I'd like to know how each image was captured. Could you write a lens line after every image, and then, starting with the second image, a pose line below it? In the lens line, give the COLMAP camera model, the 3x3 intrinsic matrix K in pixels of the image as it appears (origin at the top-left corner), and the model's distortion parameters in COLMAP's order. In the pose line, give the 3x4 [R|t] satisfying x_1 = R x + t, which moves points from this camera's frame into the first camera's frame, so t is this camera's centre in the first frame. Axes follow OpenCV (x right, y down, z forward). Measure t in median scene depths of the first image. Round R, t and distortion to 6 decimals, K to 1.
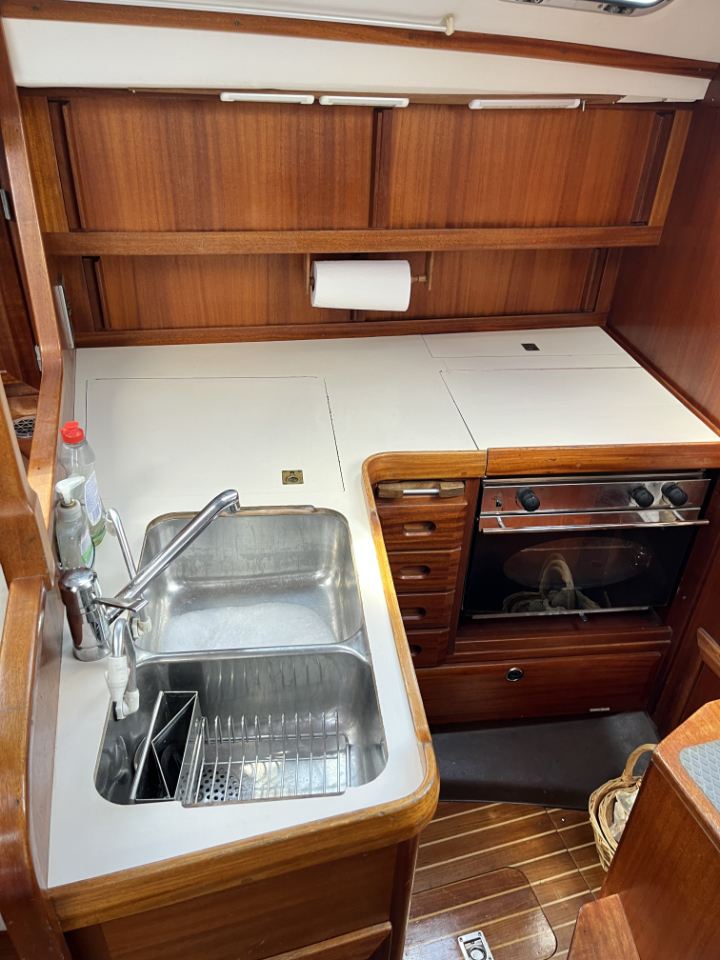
lens RADIAL K [[733.5, 0, 352.4], [0, 733.5, 483.8], [0, 0, 1]] dist [0.066105, -0.081288]
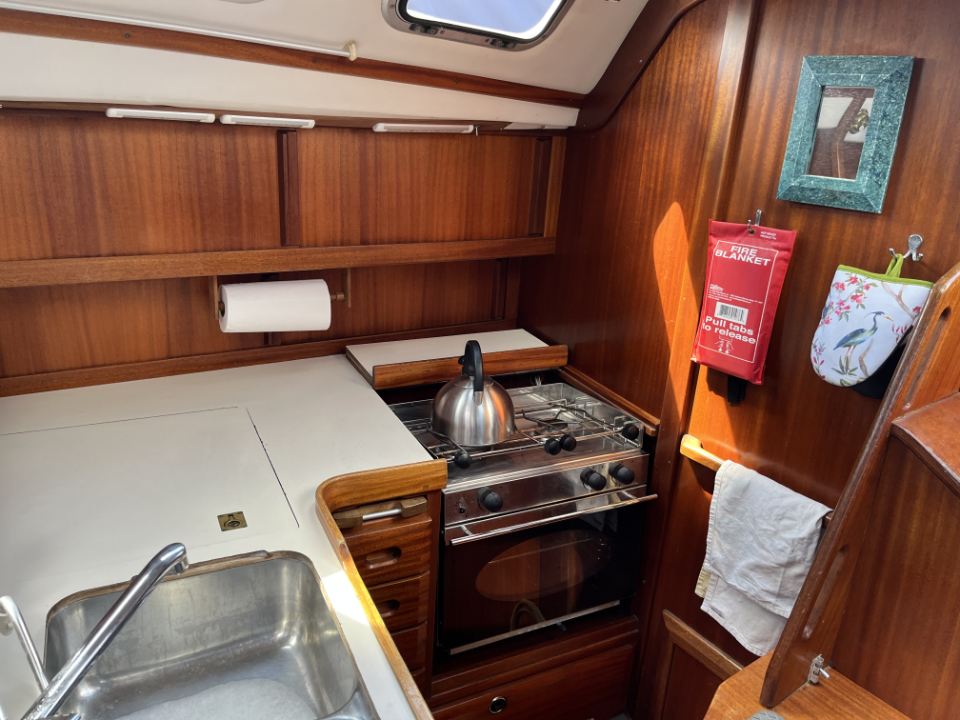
lens RADIAL K [[733.5, 0, 477.4], [0, 733.5, 362.4], [0, 0, 1]] dist [0.066105, -0.081288]
pose [[0.942517, -0.094402, 0.320545, -0.062864], [0.157737, 0.971355, -0.177734, 0.007930], [-0.294584, 0.218079, 0.930409, 0.077455]]
